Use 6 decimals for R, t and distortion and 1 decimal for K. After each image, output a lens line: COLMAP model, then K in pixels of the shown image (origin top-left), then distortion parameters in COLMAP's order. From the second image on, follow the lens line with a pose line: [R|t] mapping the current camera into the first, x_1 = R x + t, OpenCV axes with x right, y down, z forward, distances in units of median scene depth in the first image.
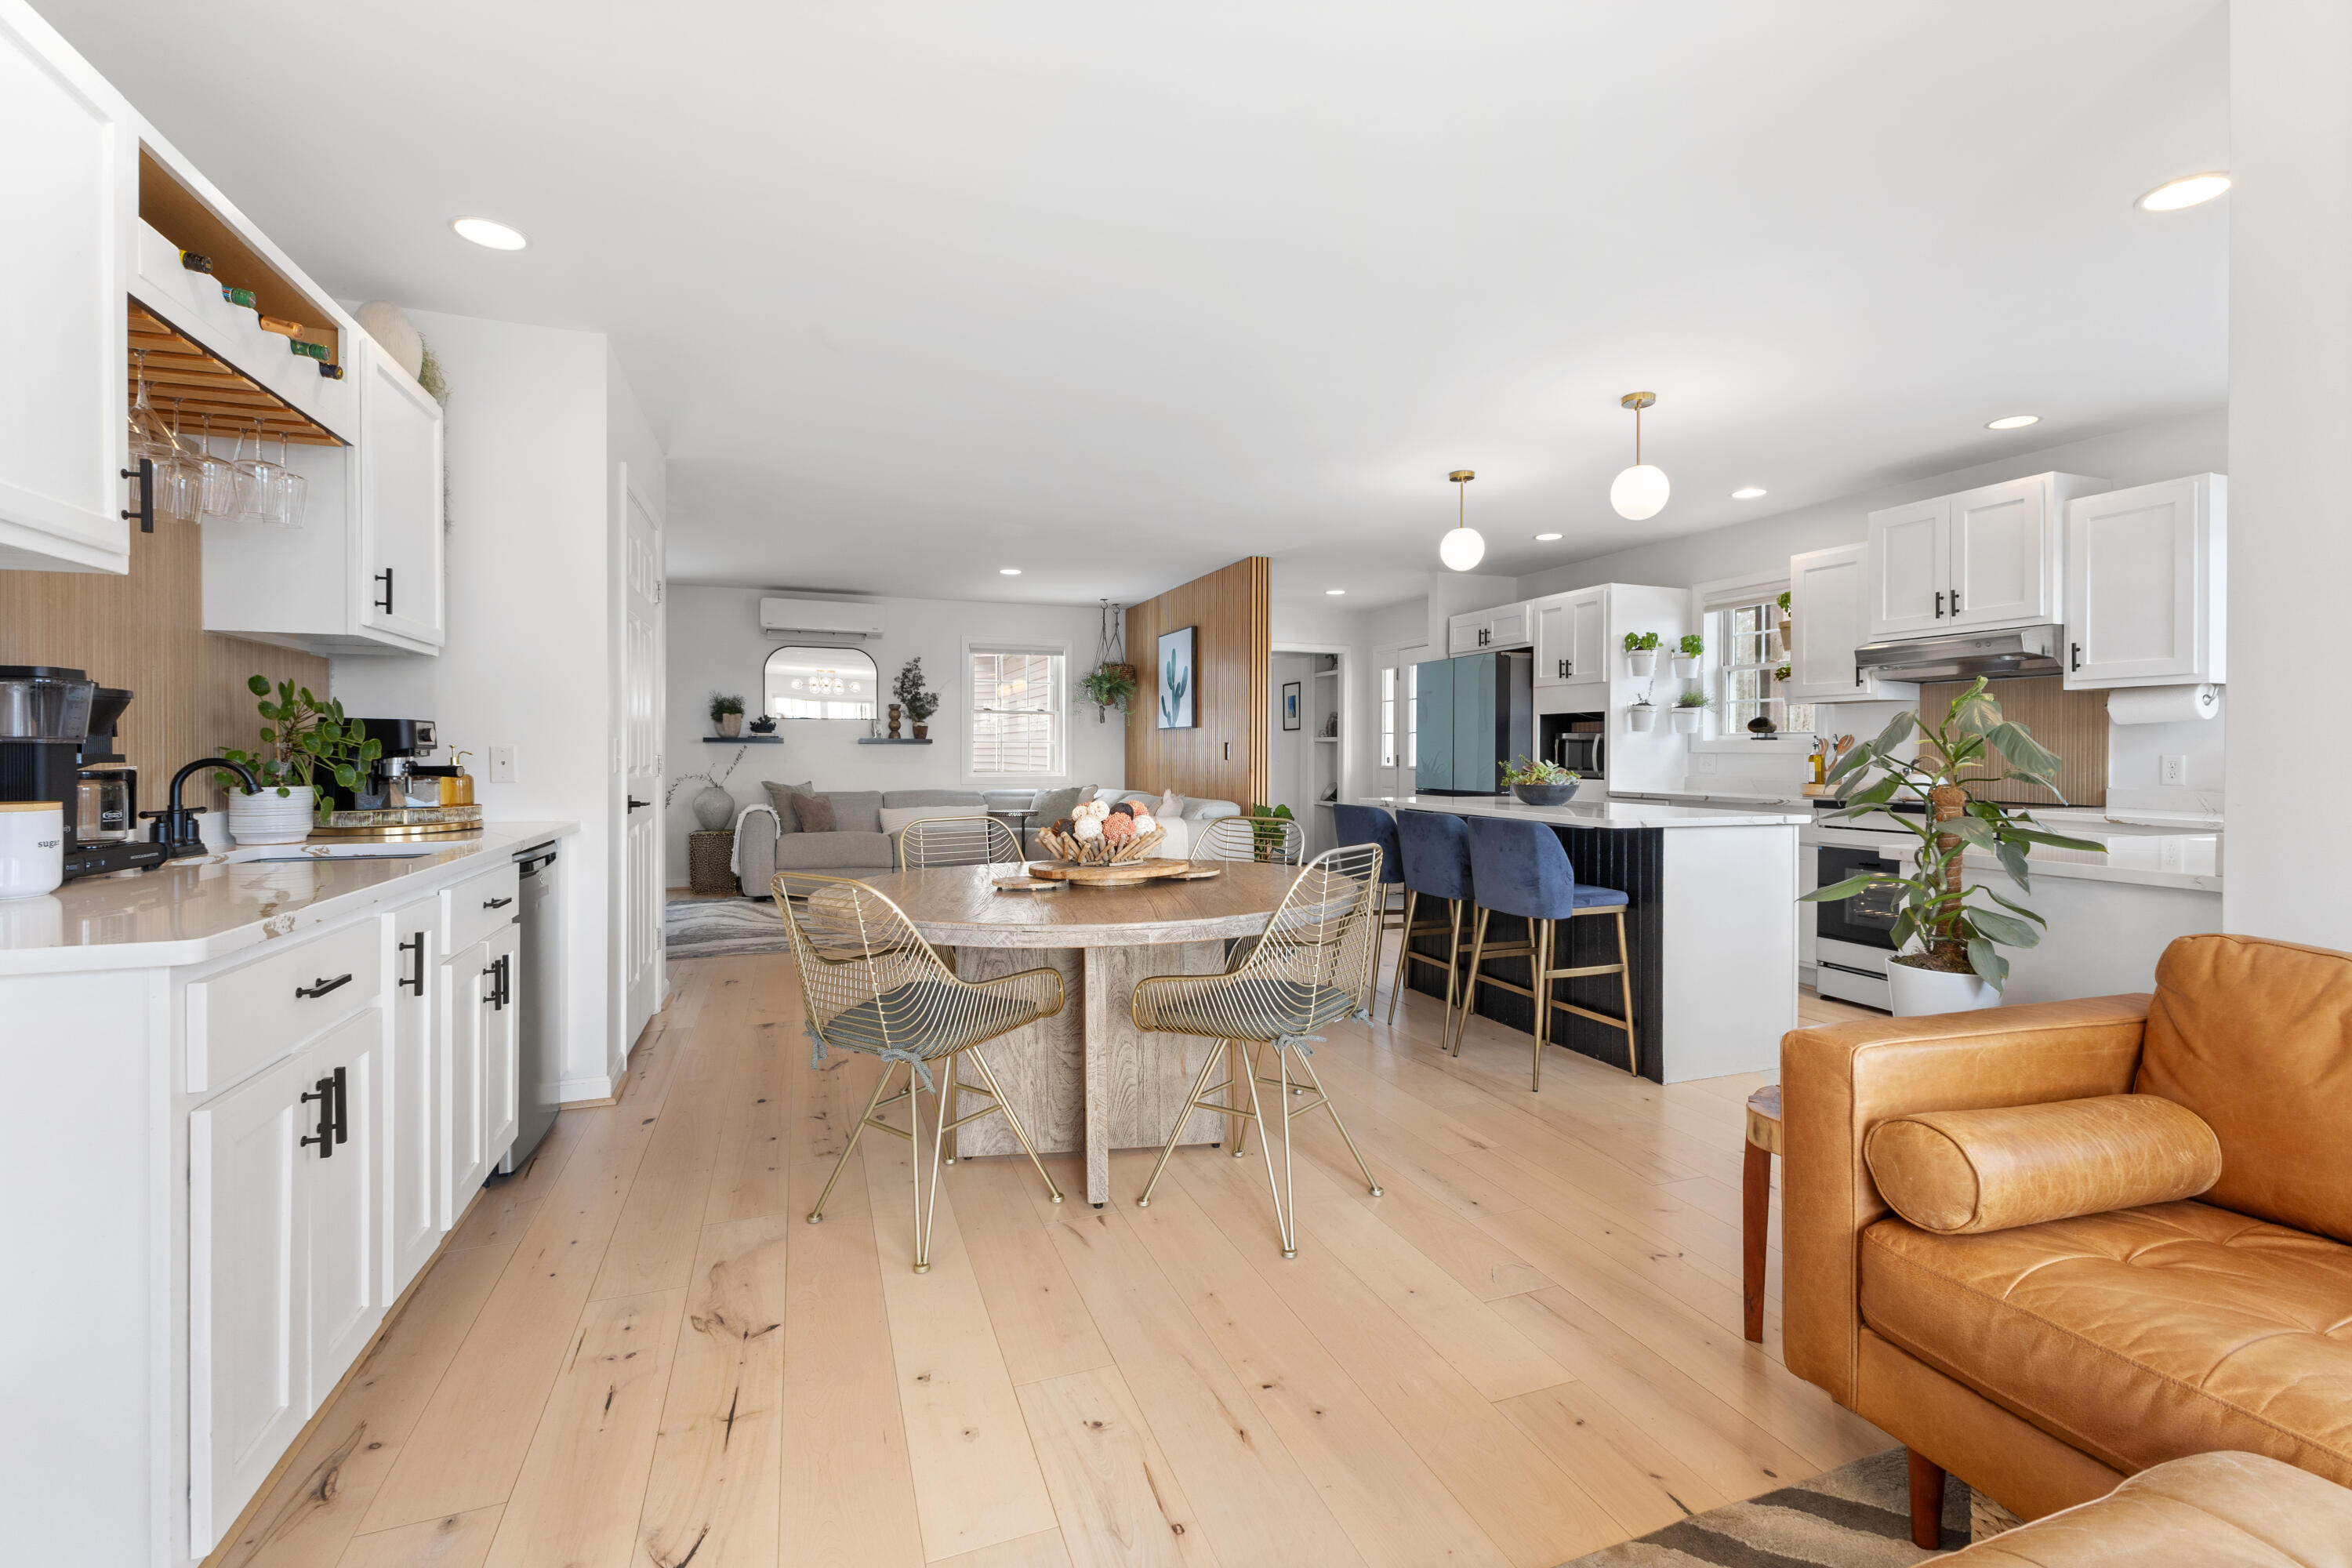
lens RADIAL K [[1039.7, 0, 1169.5], [0, 1039.7, 773.9], [0, 0, 1]] dist [0.011084, -0.002798]
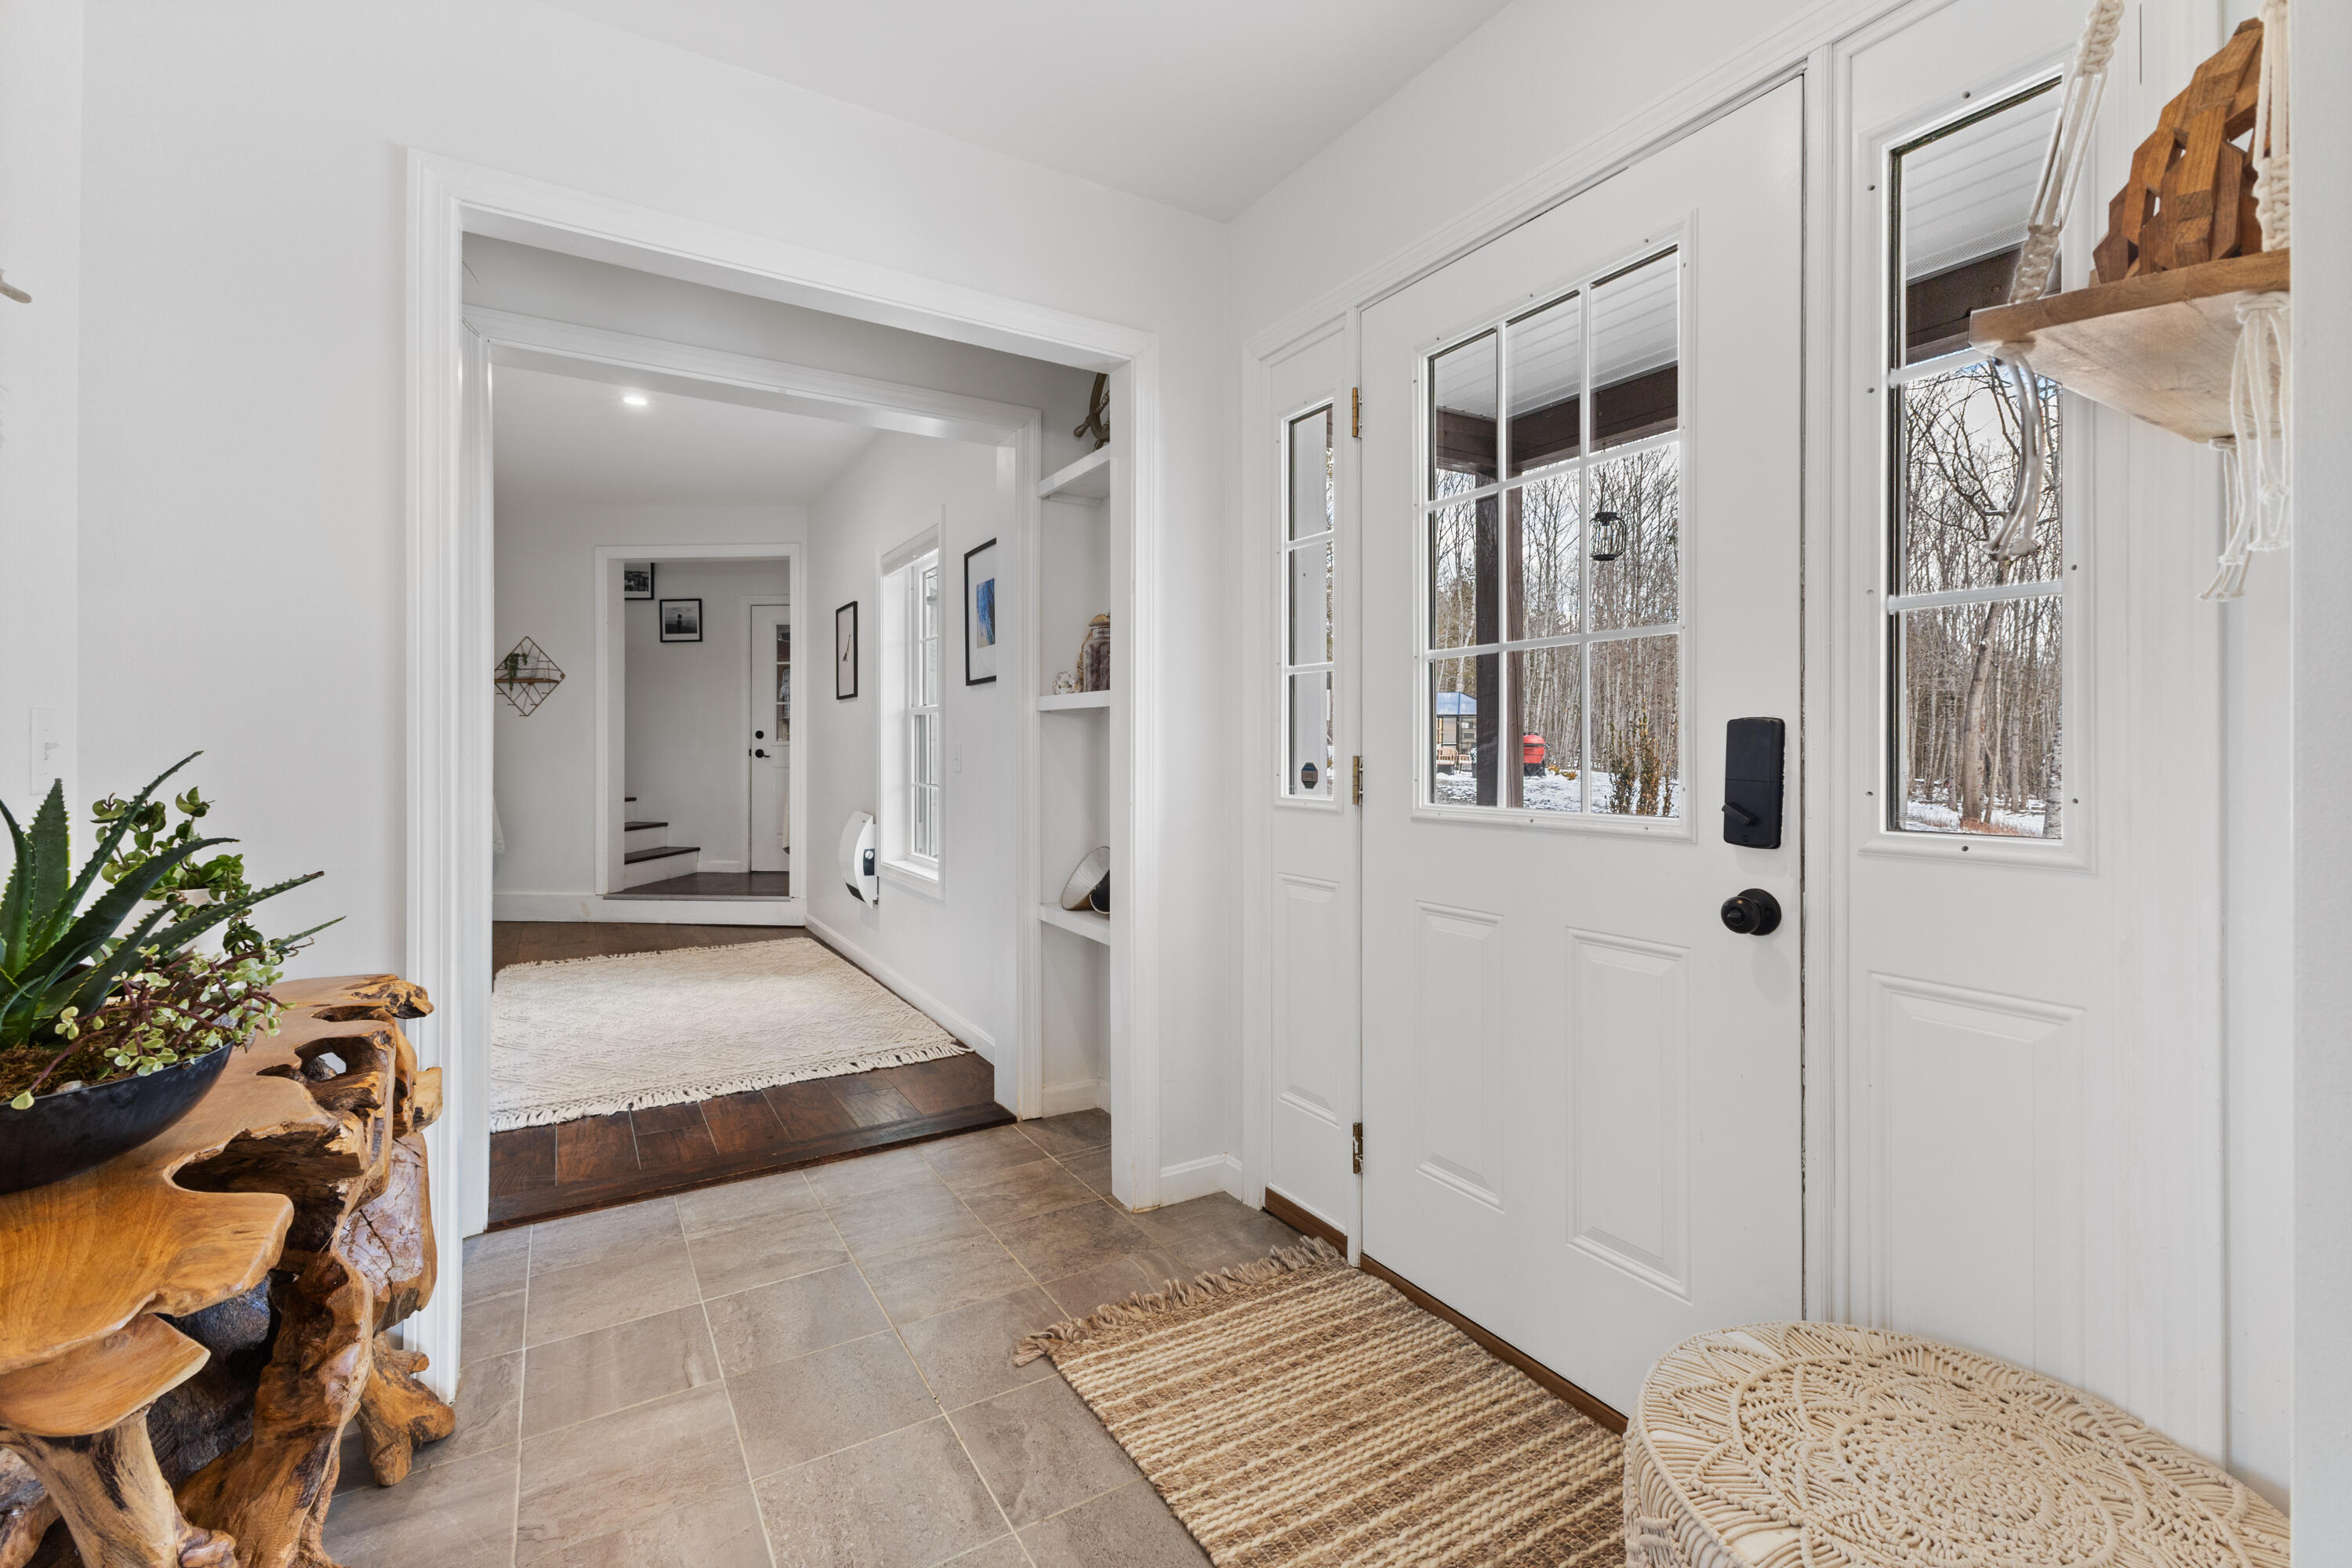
lens RADIAL K [[1039.7, 0, 1175.8], [0, 1039.7, 769.9], [0, 0, 1]] dist [0.011084, -0.002798]
pose [[0.978392, -0.005775, 0.206678, 0.244091], [0.006545, 0.999974, -0.003042, -0.026749], [-0.206655, 0.004329, 0.978404, 1.463613]]
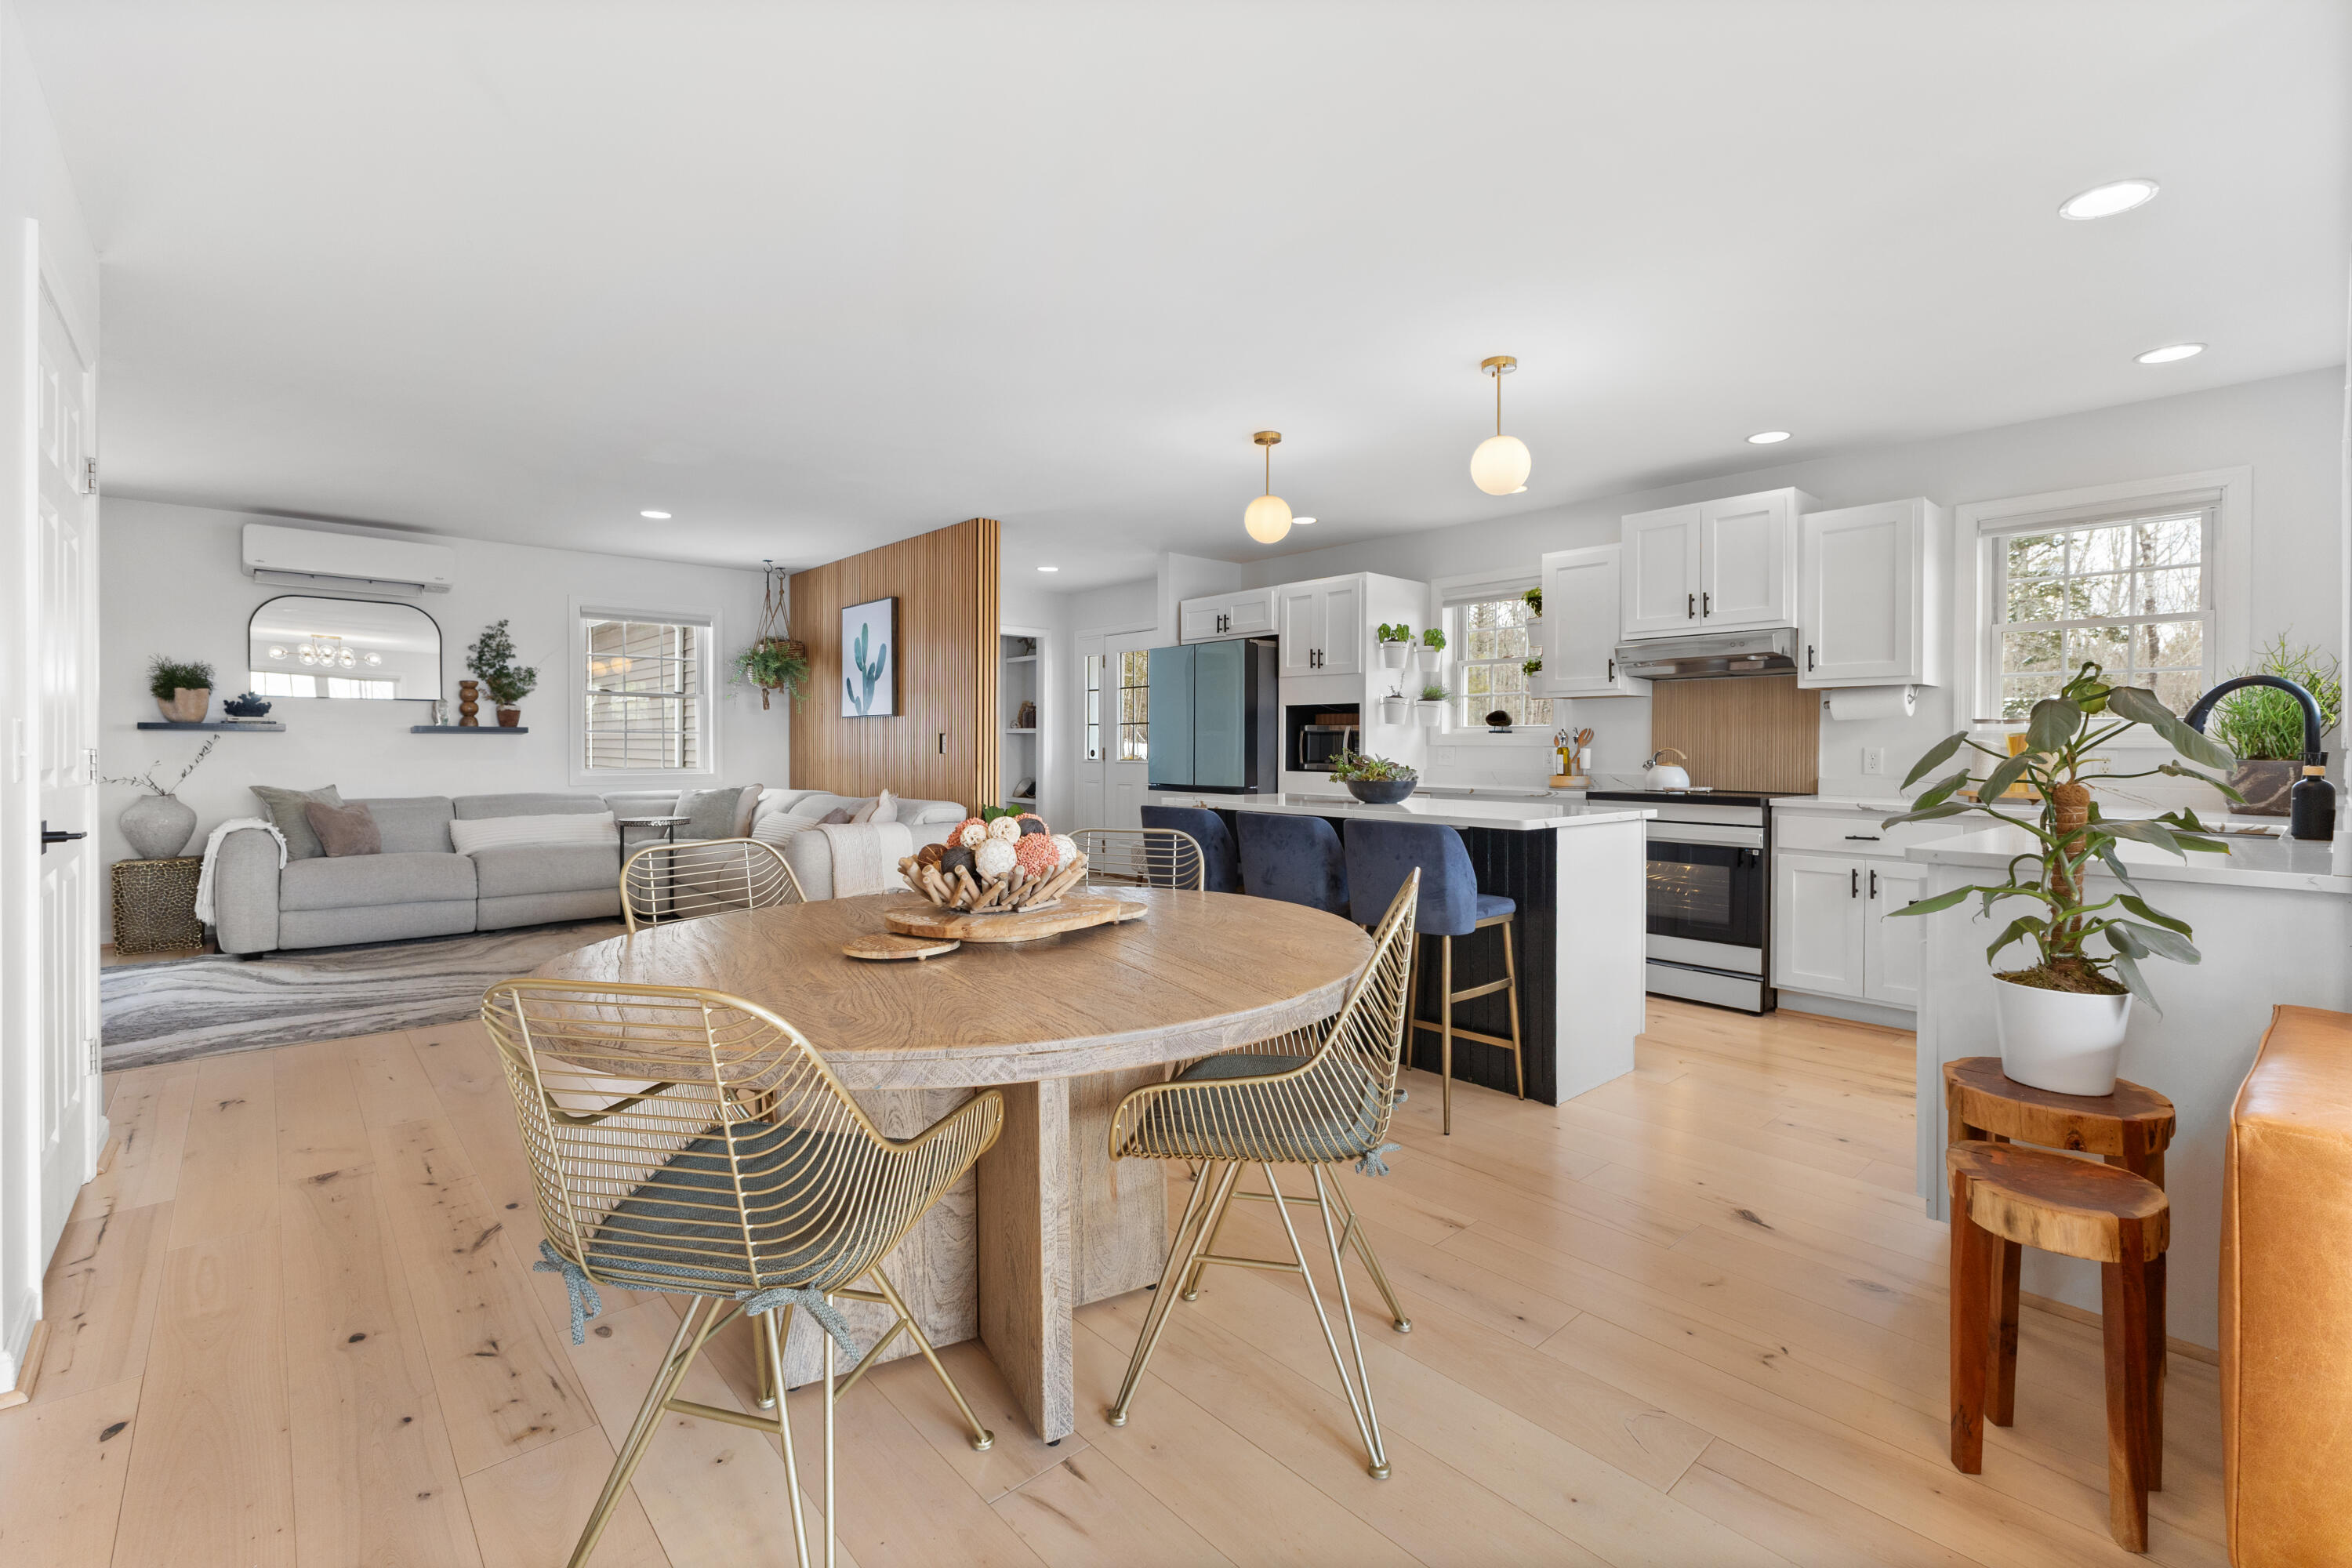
lens RADIAL K [[1039.7, 0, 1179.3], [0, 1039.7, 764.5], [0, 0, 1]] dist [0.011084, -0.002798]
pose [[0.927397, -0.006648, 0.374021, -0.128786], [0.007262, 0.999974, -0.000230, -0.004411], [-0.374009, 0.002929, 0.927420, 0.196667]]
